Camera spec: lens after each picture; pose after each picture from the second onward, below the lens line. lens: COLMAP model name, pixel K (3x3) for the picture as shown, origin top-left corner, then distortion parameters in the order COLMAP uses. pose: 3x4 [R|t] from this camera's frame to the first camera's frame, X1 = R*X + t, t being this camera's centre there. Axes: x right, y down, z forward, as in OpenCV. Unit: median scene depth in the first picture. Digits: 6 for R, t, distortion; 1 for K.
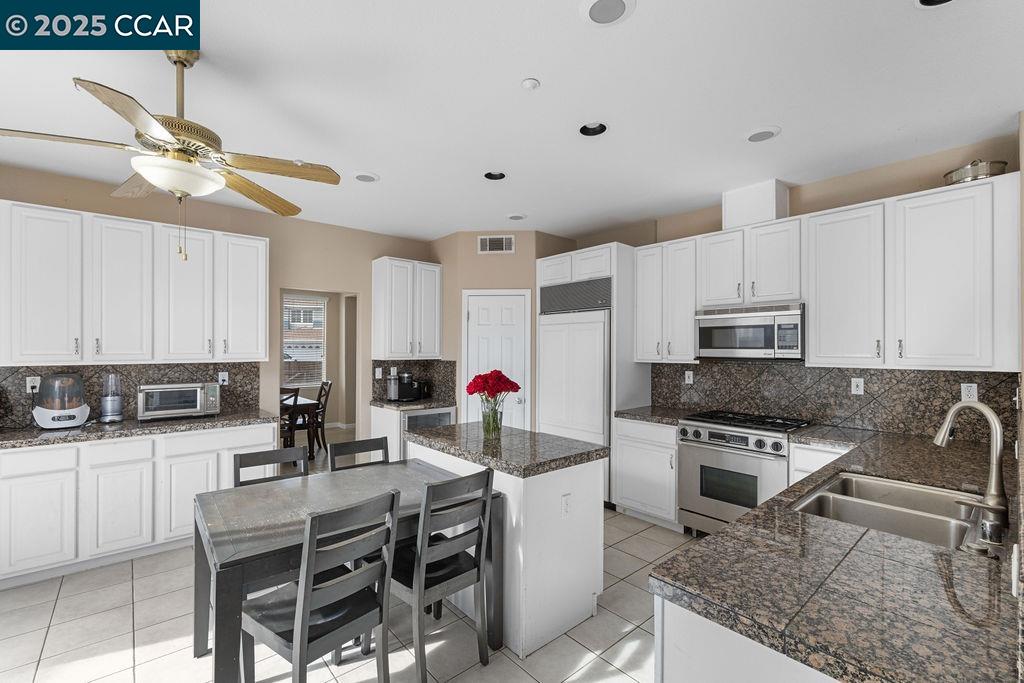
lens RADIAL K [[447.5, 0, 514.5], [0, 447.5, 345.3], [0, 0, 1]] dist [0.004196, 0.002679]
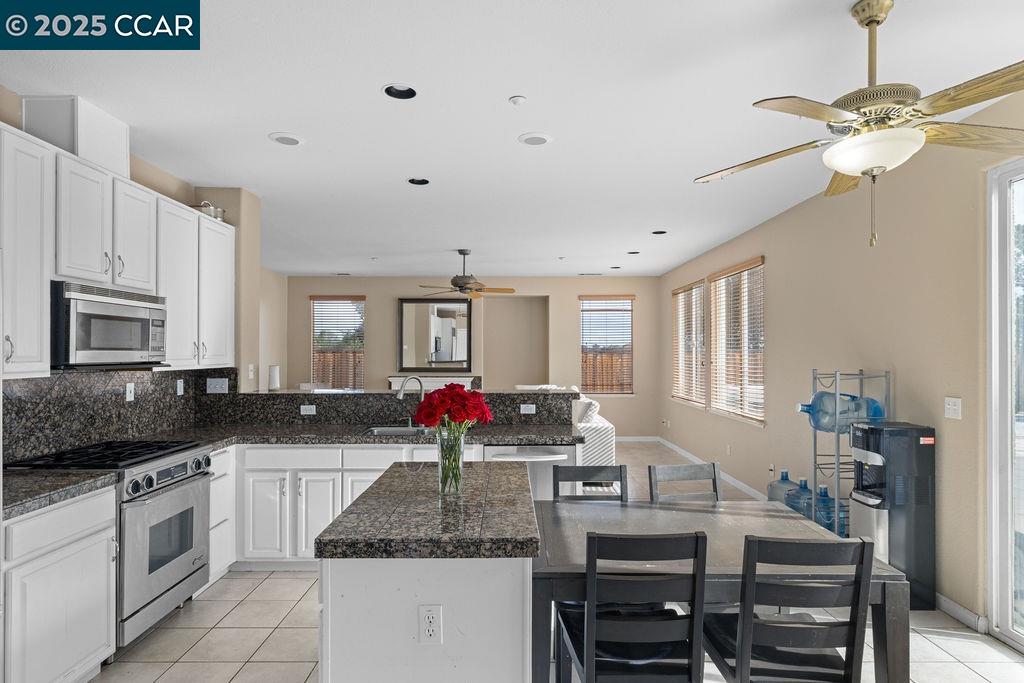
lens RADIAL K [[566.8, 0, 512.8], [0, 566.8, 348.6], [0, 0, 1]] dist [-0.005946, 0.002553]
pose [[-0.760575, 0.004161, 0.649237, -0.558254], [-0.003874, 0.999933, -0.010946, 0.013651], [-0.649239, -0.010840, -0.760508, 1.367153]]
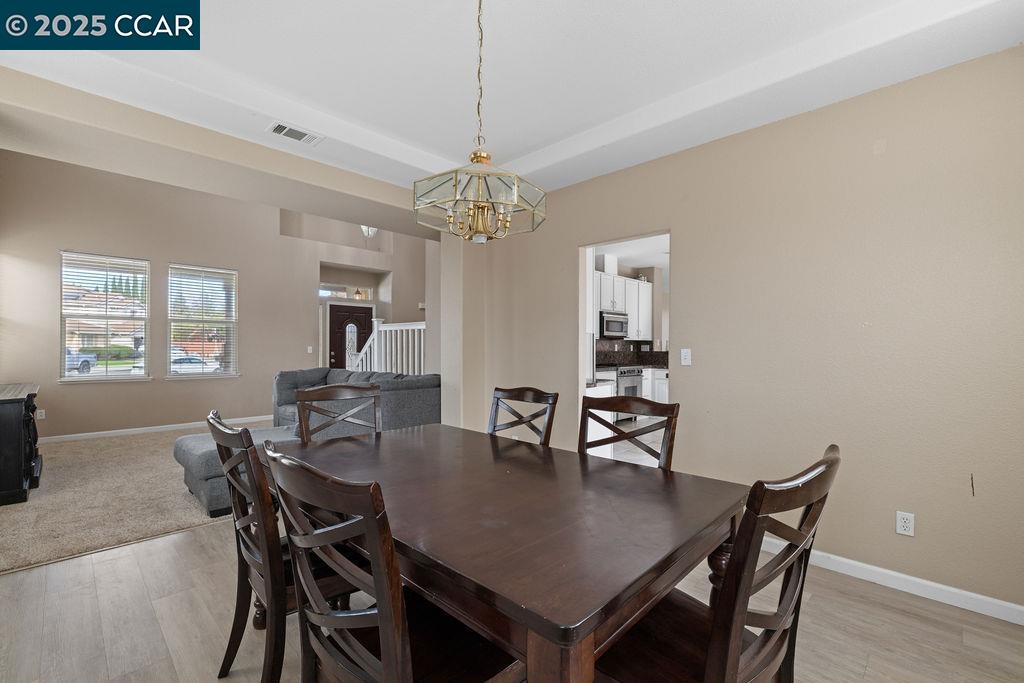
lens RADIAL K [[447.5, 0, 511.4], [0, 447.5, 342.7], [0, 0, 1]] dist [0.004196, 0.002679]
pose [[-0.086841, 0.008672, 0.996184, -1.713186], [-0.009652, 0.999908, -0.009545, 0.092414], [-0.996175, -0.010444, -0.086749, 1.814044]]
